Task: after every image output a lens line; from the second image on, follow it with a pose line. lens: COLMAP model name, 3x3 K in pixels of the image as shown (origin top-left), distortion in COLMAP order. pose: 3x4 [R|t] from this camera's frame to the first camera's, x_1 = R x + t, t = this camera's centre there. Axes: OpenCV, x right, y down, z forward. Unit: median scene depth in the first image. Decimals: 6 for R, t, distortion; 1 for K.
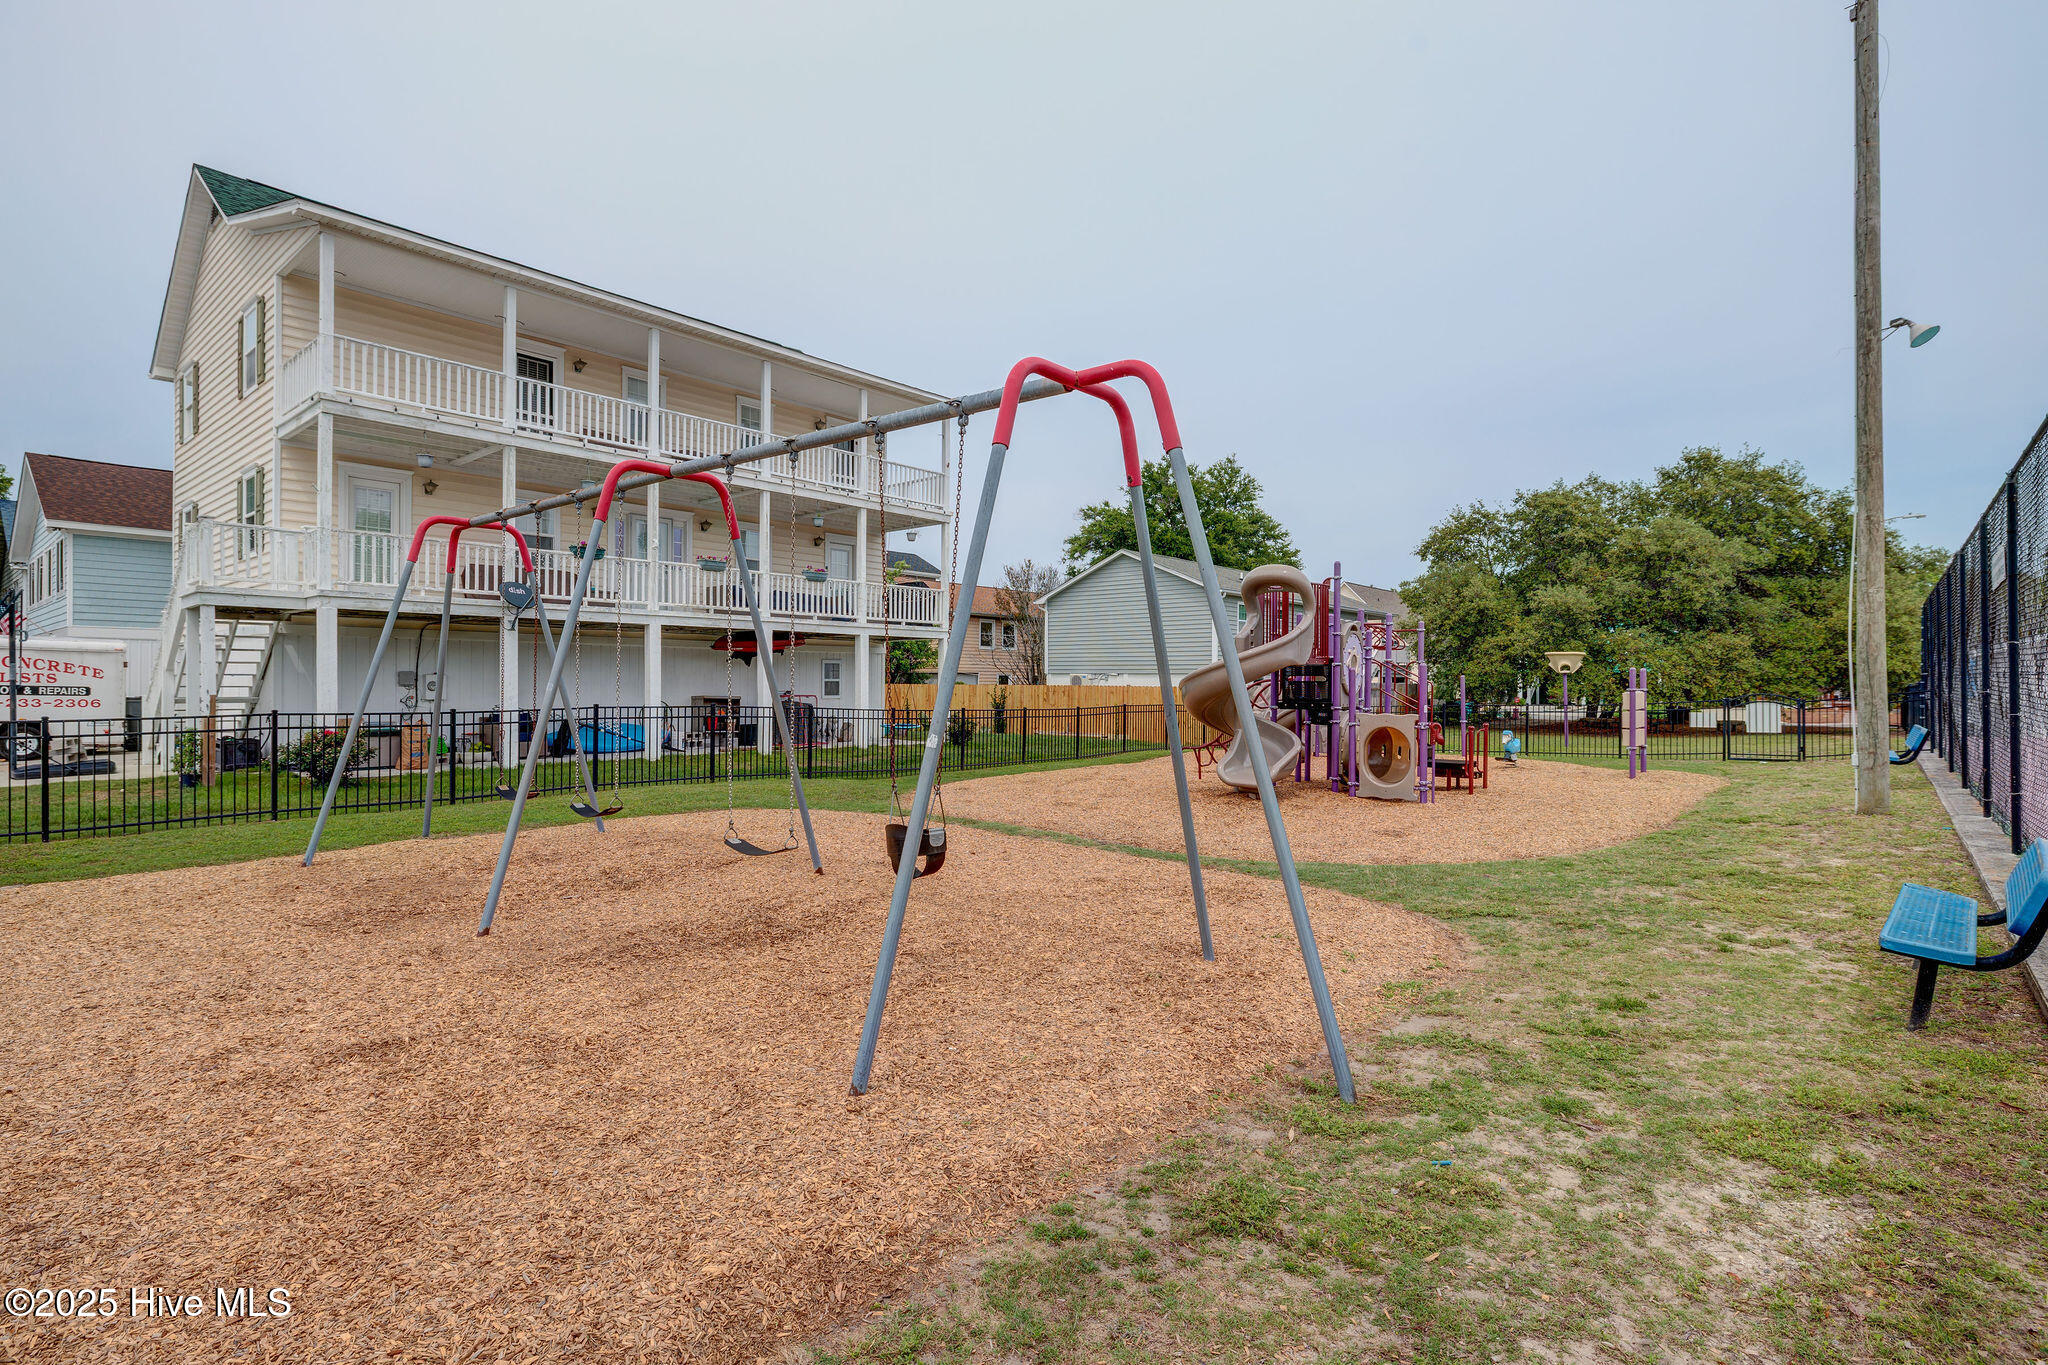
lens RADIAL K [[972.1, 0, 1024.0], [0, 972.1, 682.5], [0, 0, 1]] dist [0.000320, 0.000018]
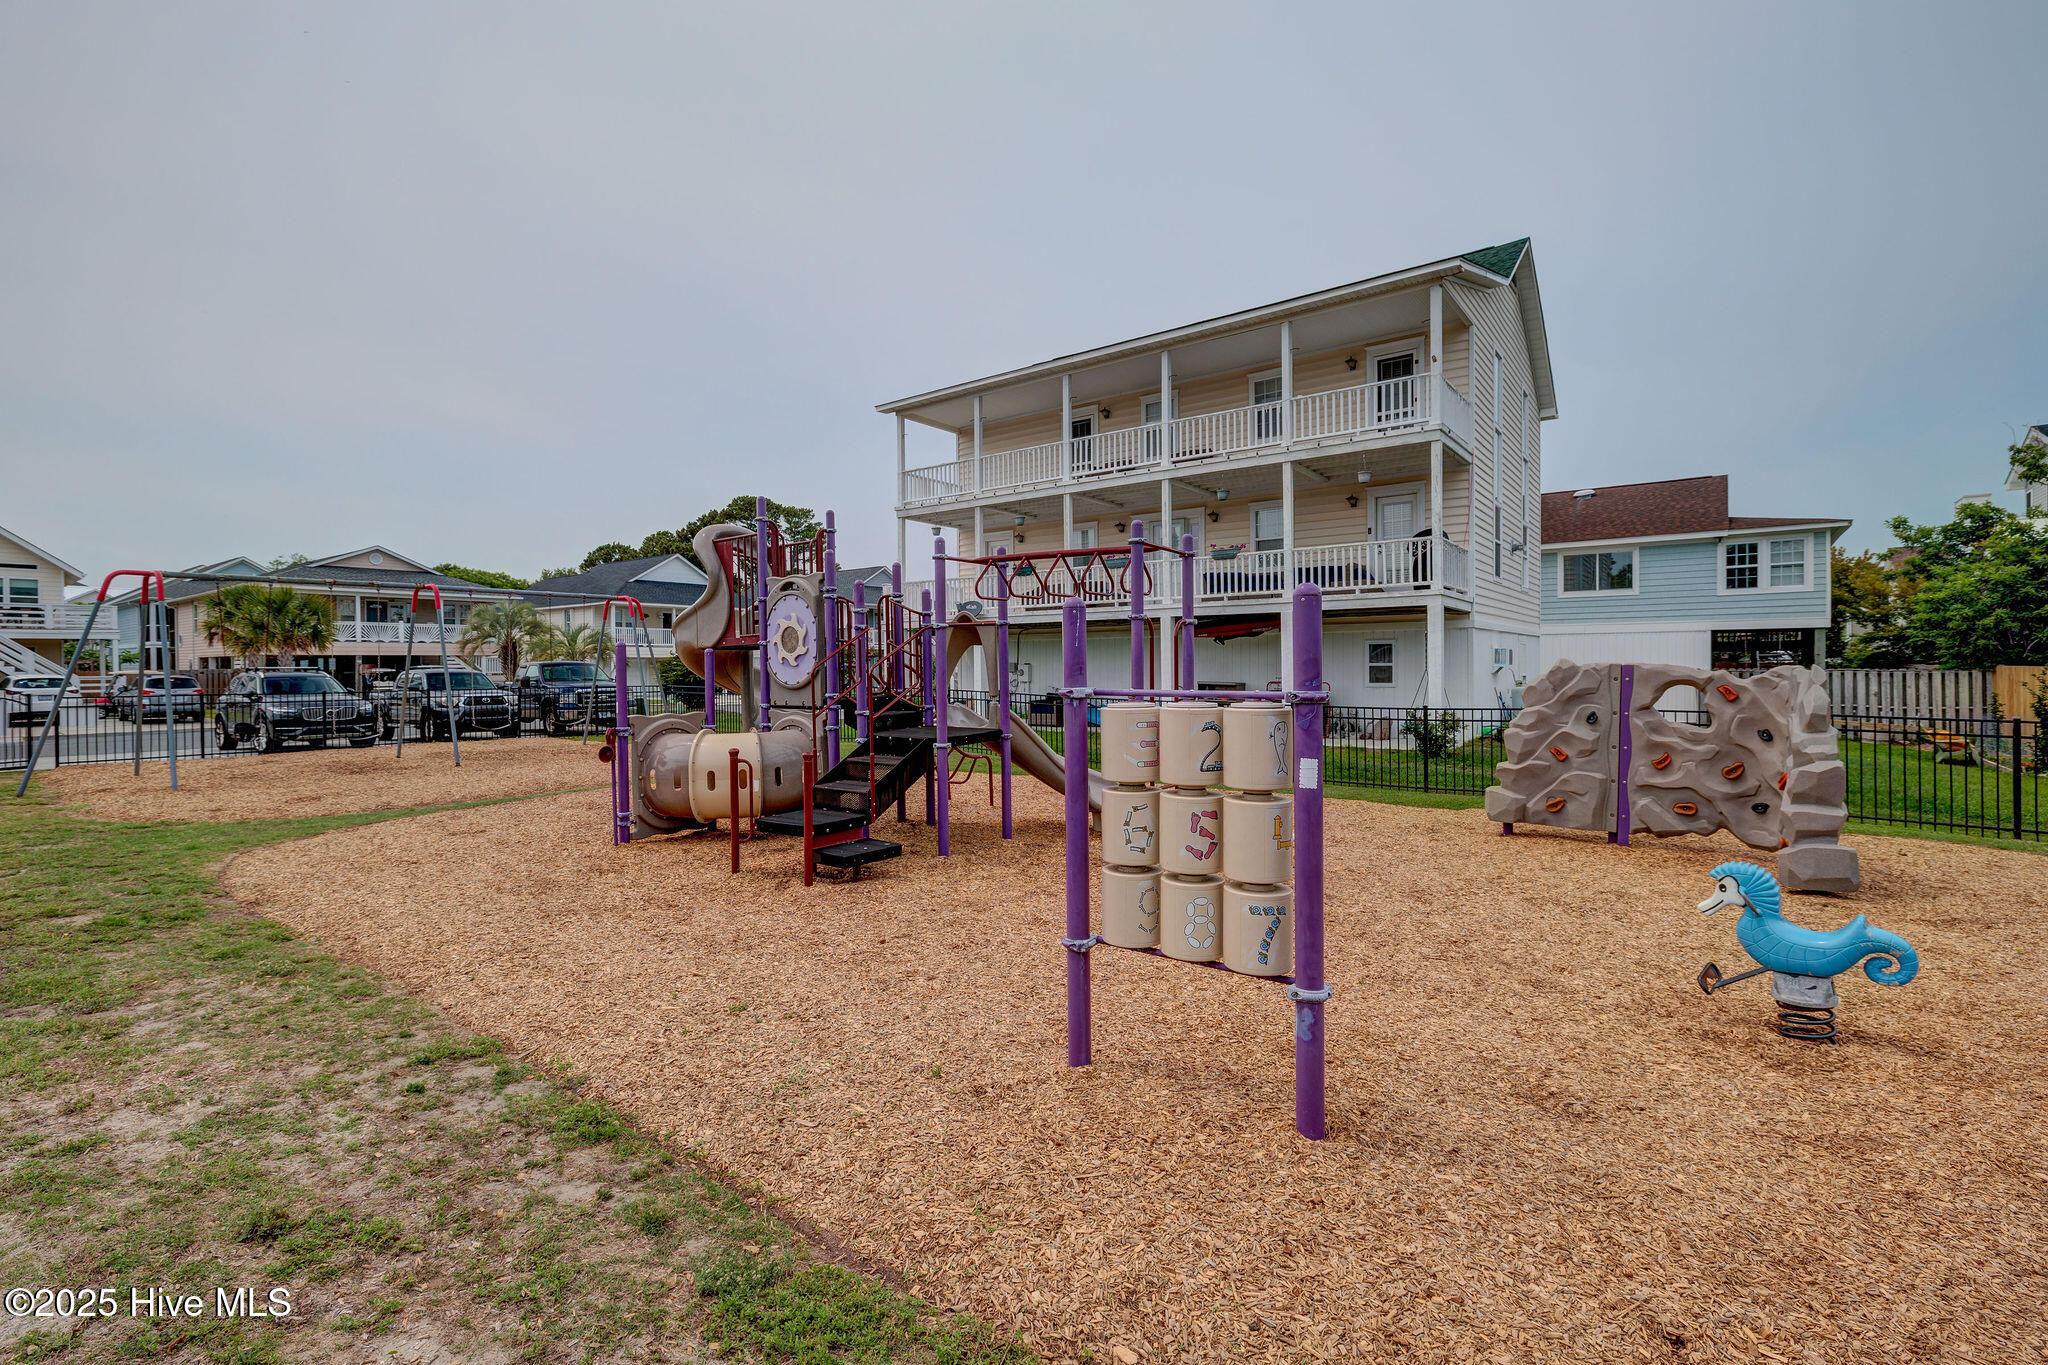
lens RADIAL K [[915.3, 0, 1024.0], [0, 915.3, 682.5], [0, 0, 1]] dist [-0.002092, -0.000036]
pose [[0.076010, 0.011967, -0.997035, 0.623616], [0.005436, 0.999908, 0.012416, 0.001890], [0.997092, -0.006363, 0.075938, 0.714886]]
